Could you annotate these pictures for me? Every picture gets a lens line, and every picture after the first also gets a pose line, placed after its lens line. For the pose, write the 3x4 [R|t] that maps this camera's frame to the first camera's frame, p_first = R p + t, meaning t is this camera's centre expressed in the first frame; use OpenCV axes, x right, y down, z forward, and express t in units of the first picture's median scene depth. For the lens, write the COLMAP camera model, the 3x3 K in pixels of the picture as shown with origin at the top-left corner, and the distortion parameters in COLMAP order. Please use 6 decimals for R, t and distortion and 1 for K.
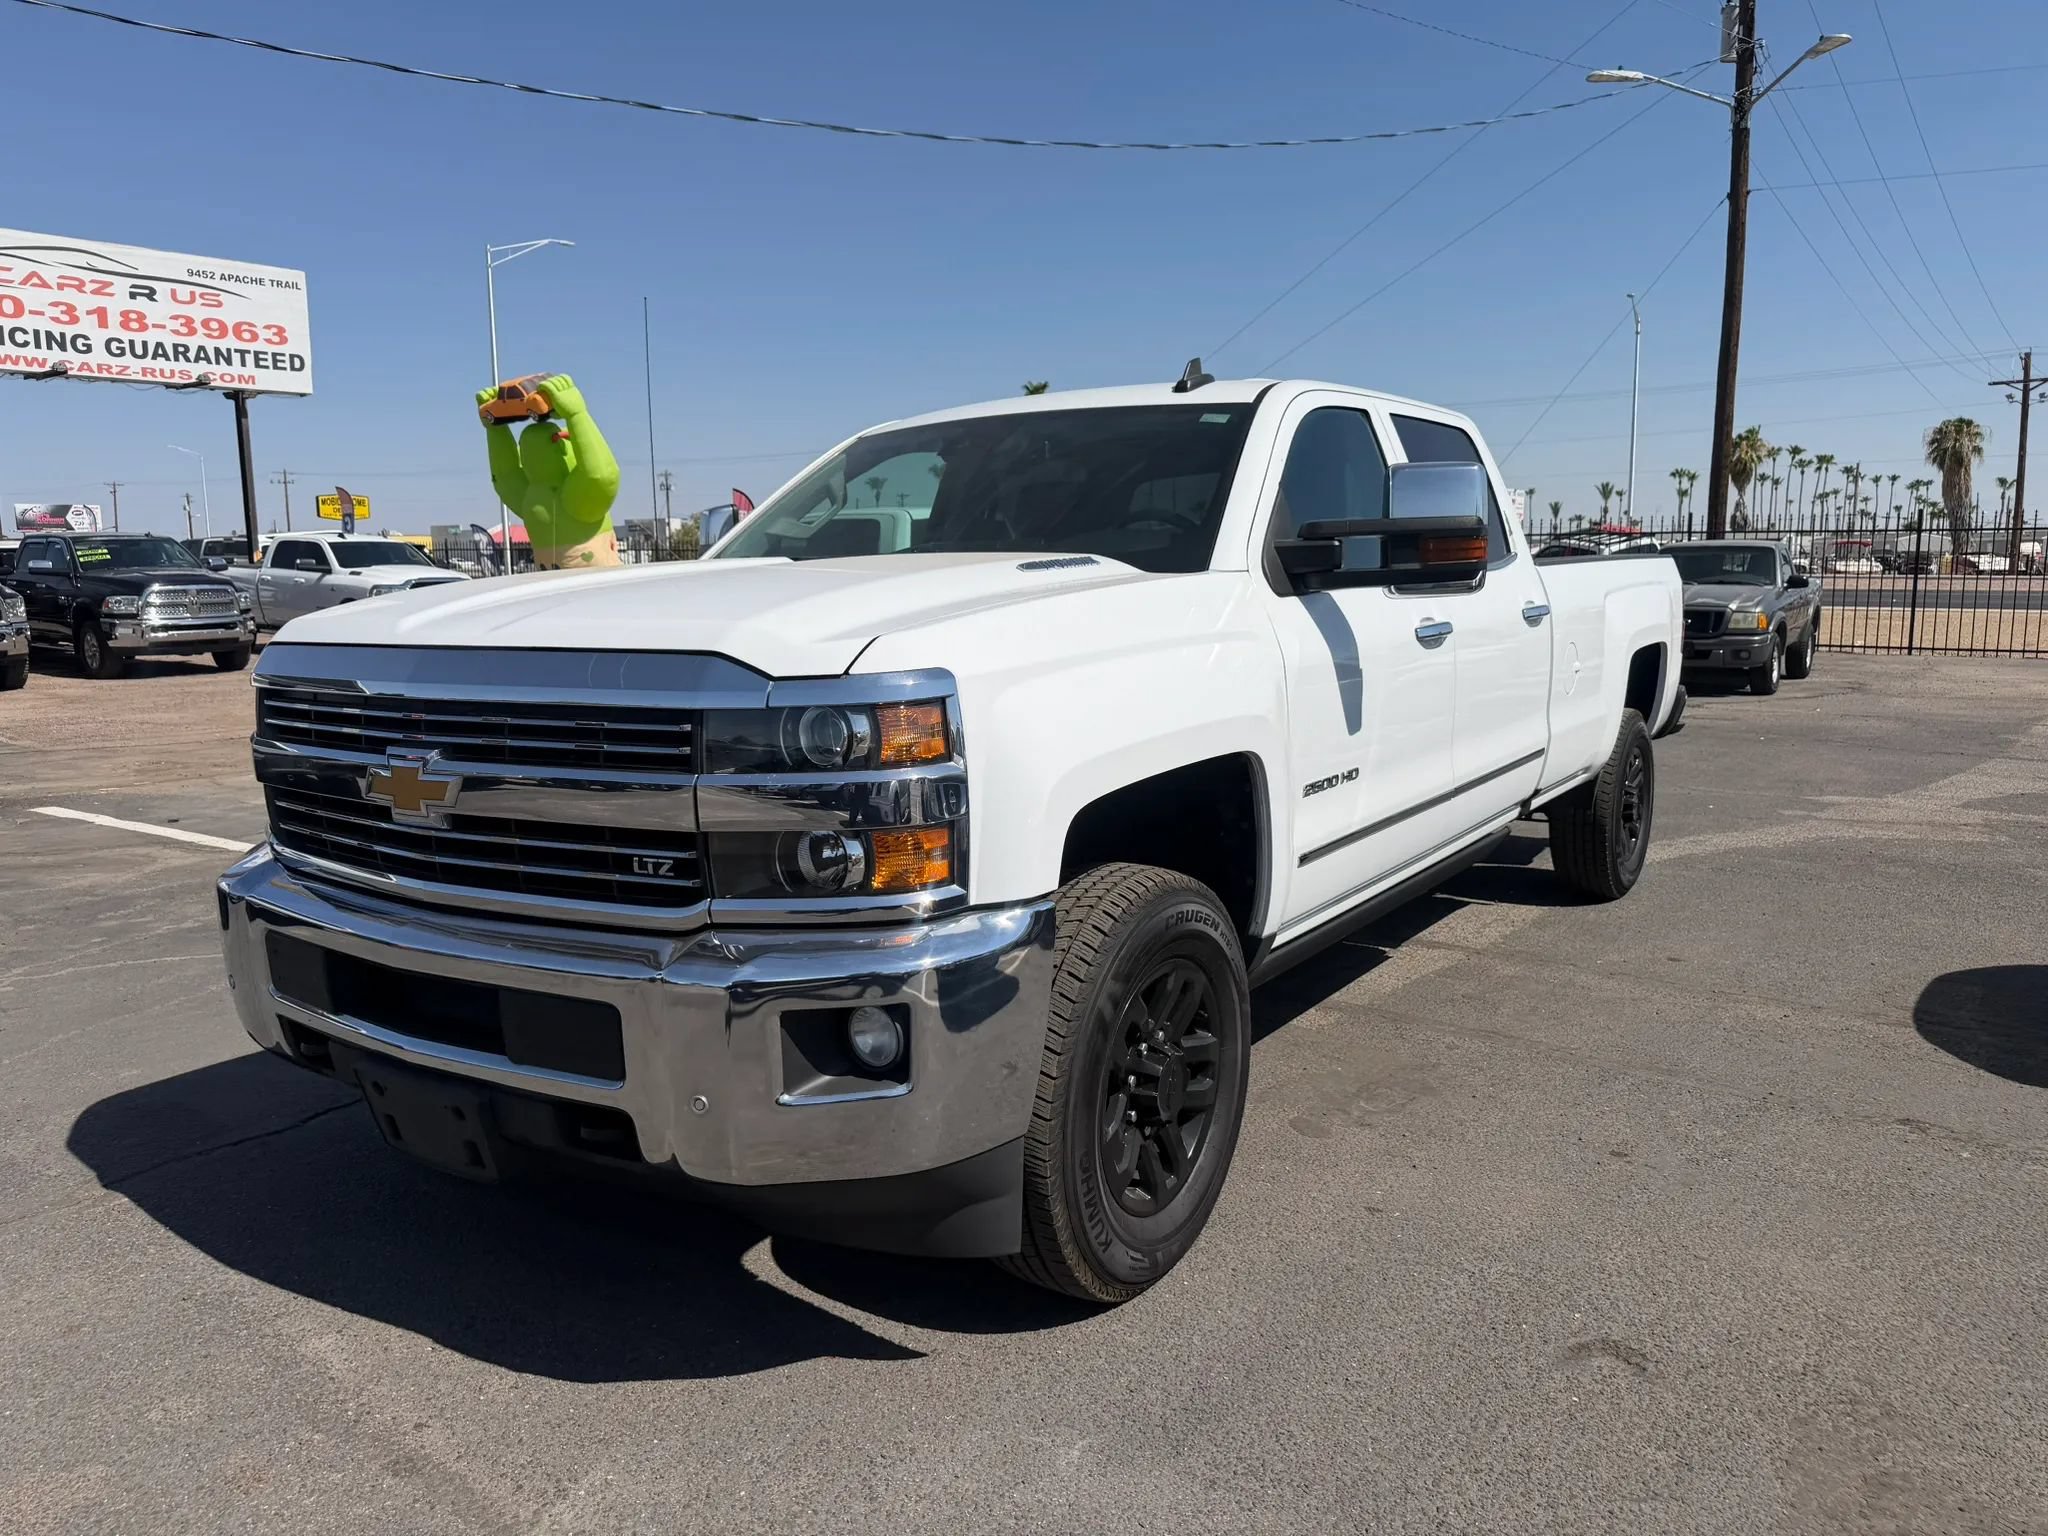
lens RADIAL K [[1445.1, 0, 1020.3], [0, 1445.1, 766.2], [0, 0, 1]] dist [0.056023, -0.068464]
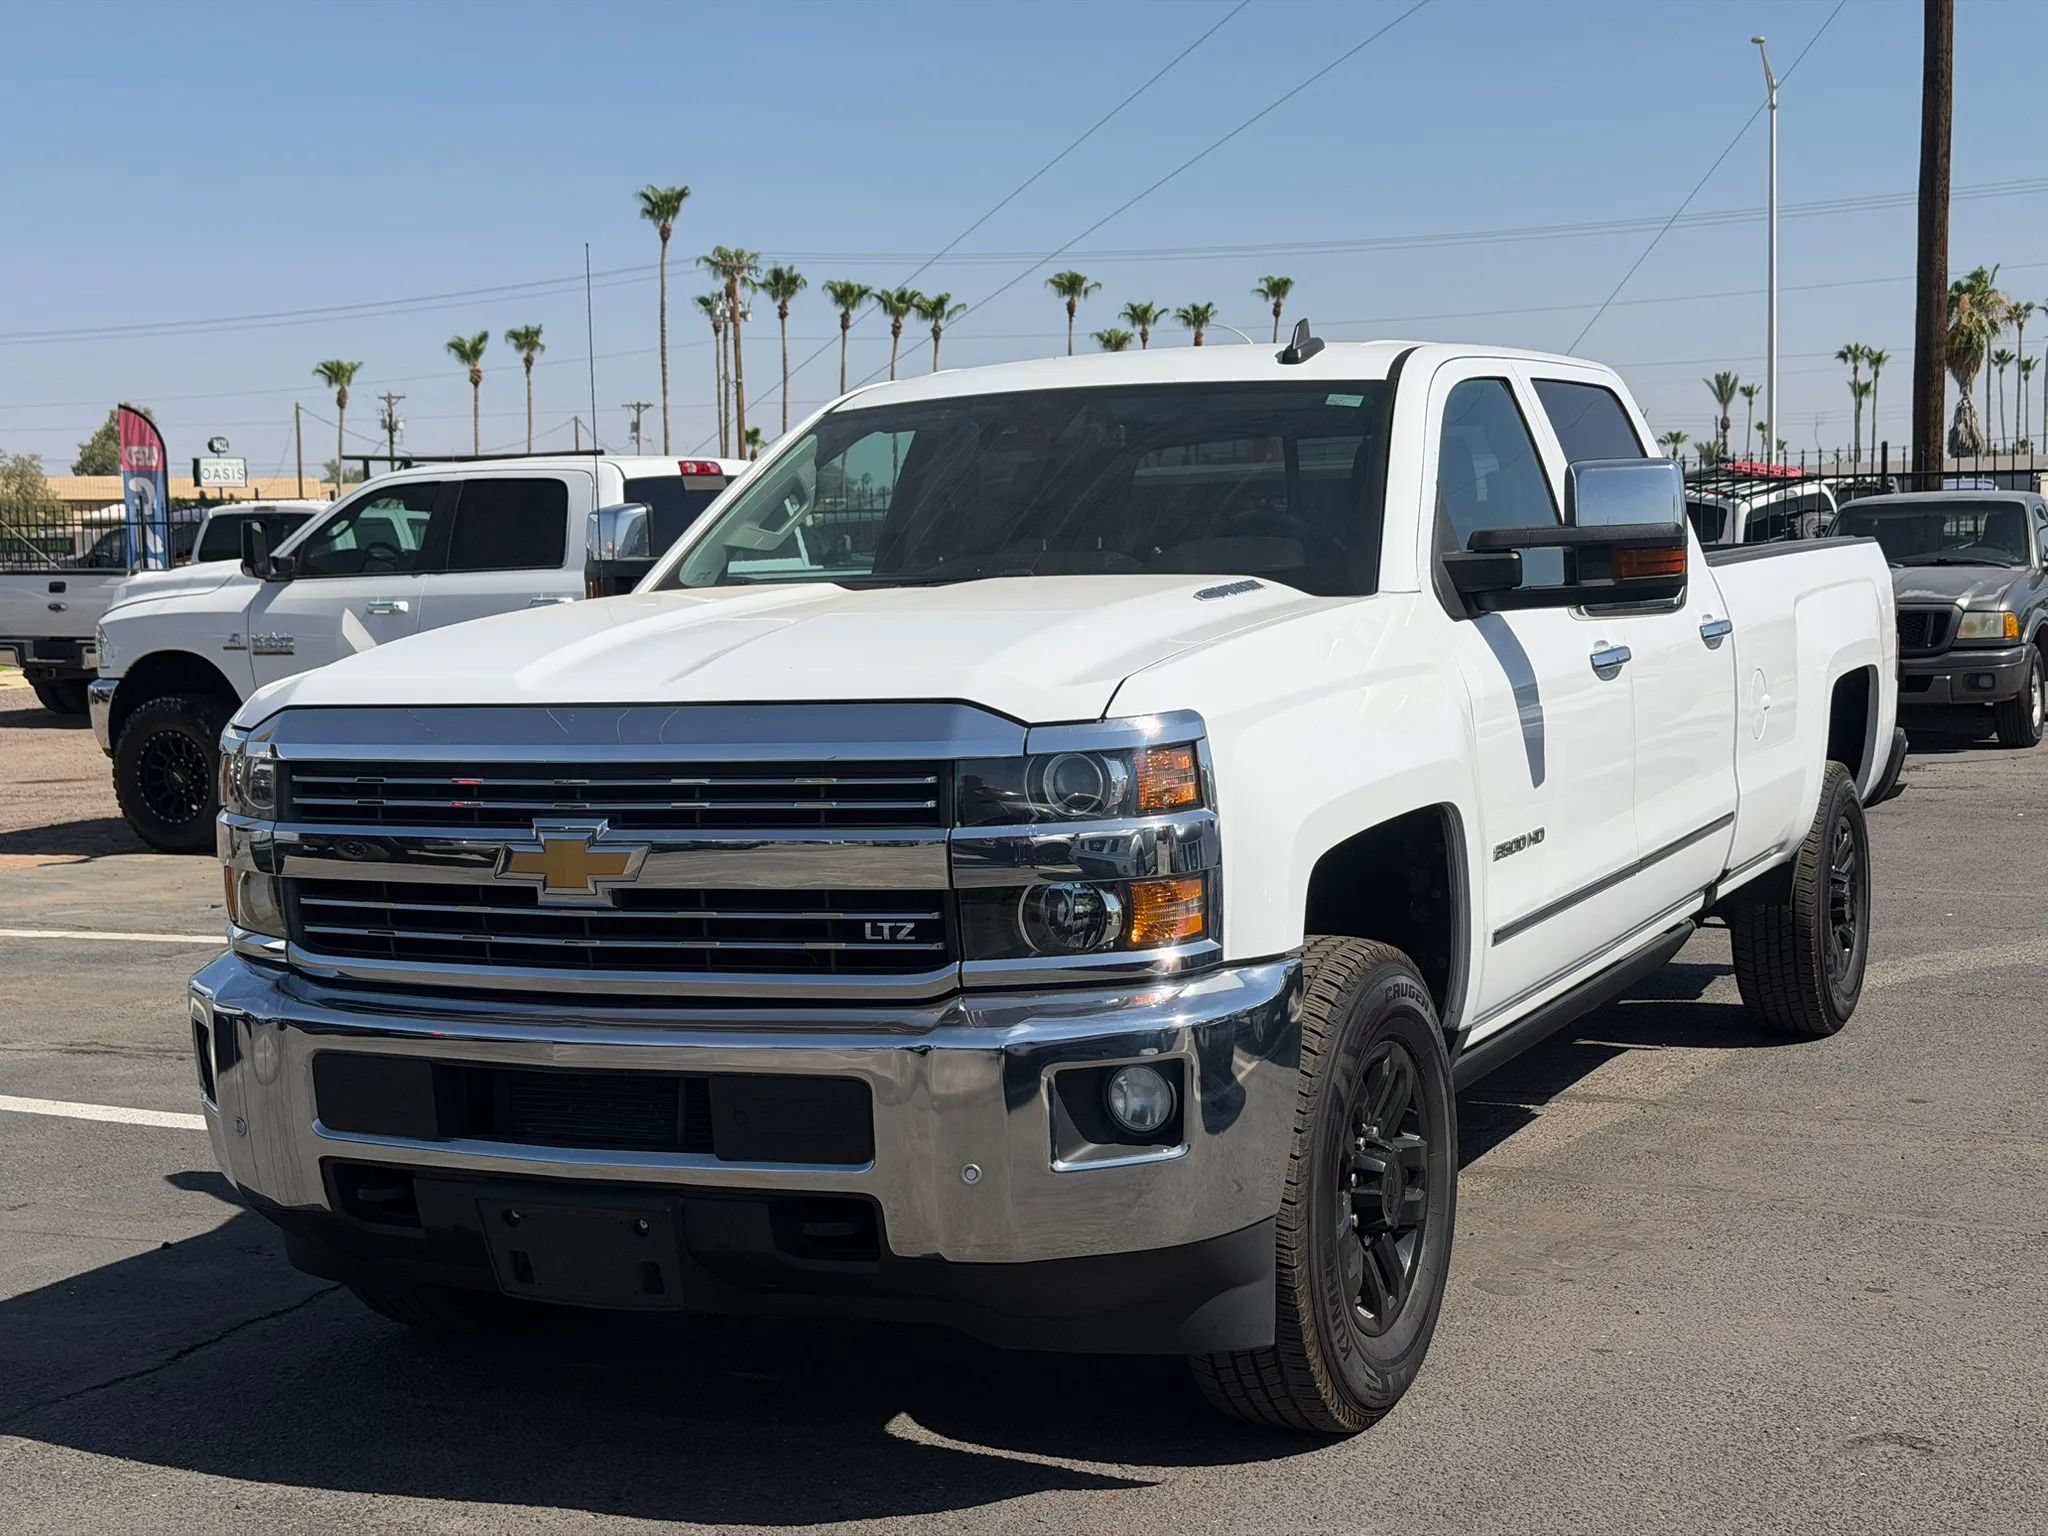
lens RADIAL K [[2868.8, 0, 1045.2], [0, 2868.8, 779.8], [0, 0, 1]] dist [0.124380, 0.000000]
pose [[0.988869, -0.029378, 0.145856, -0.320295], [0.037131, 0.998022, -0.050723, 0.052842], [-0.144078, 0.055574, 0.988005, -0.640904]]
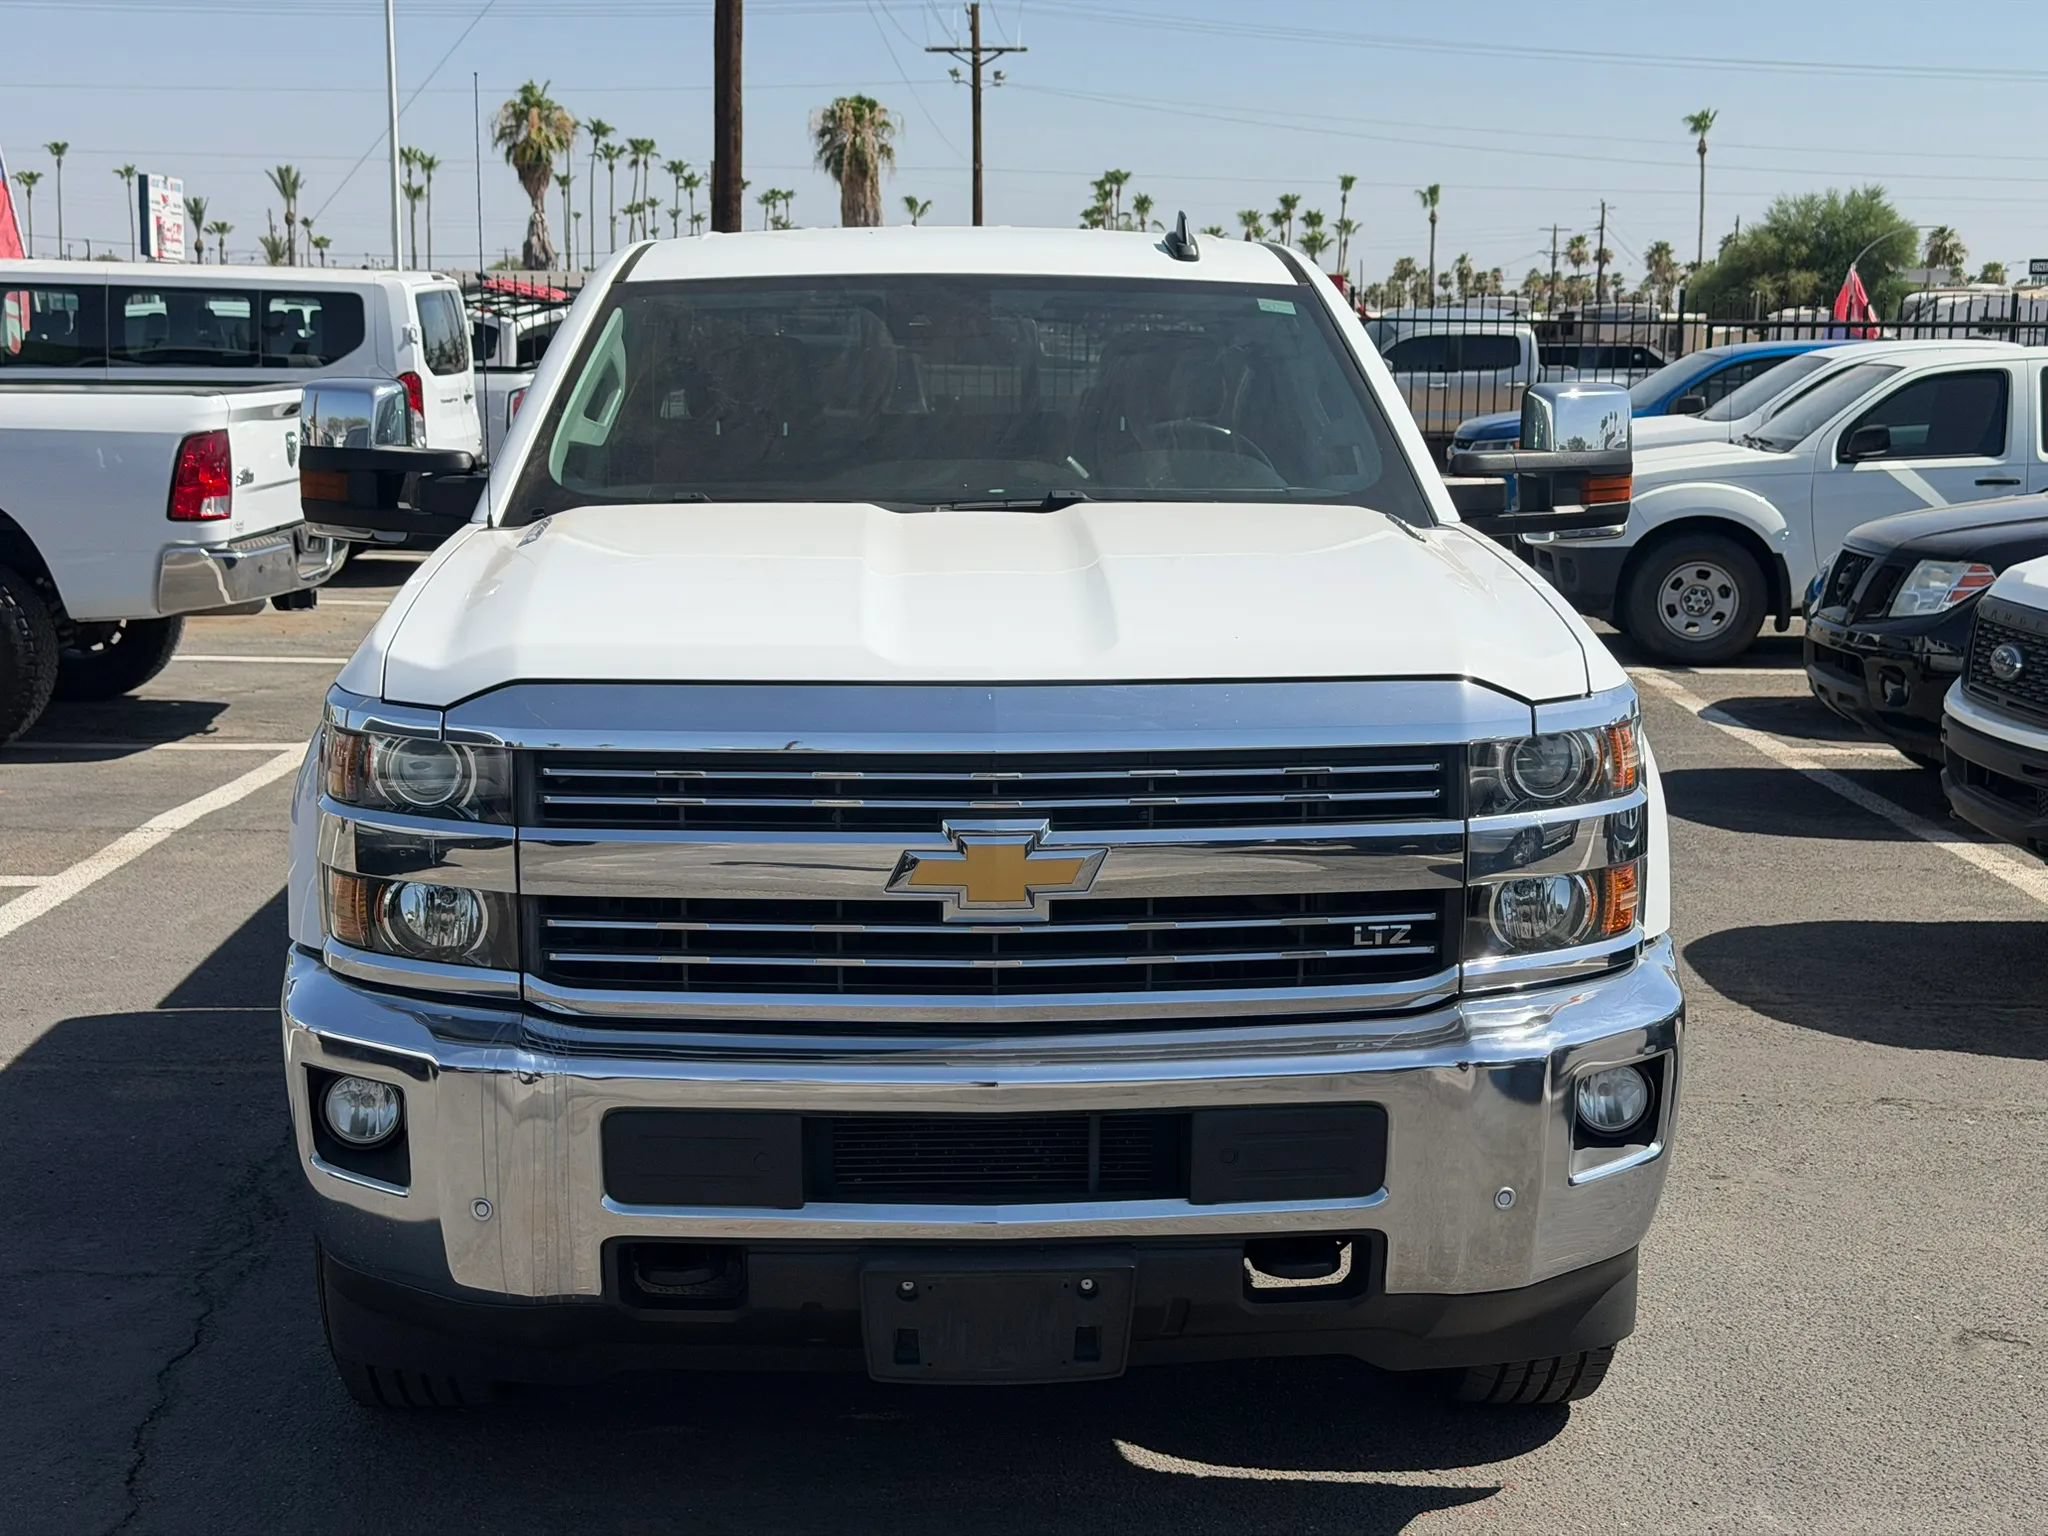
lens RADIAL K [[2868.8, 0, 1014.2], [0, 2868.8, 771.7], [0, 0, 1]] dist [0.124380, 0.000000]
pose [[0.803595, -0.073558, 0.590613, -1.061915], [0.061618, 0.997283, 0.040369, -0.079585], [-0.591978, 0.003952, 0.805945, -0.159651]]
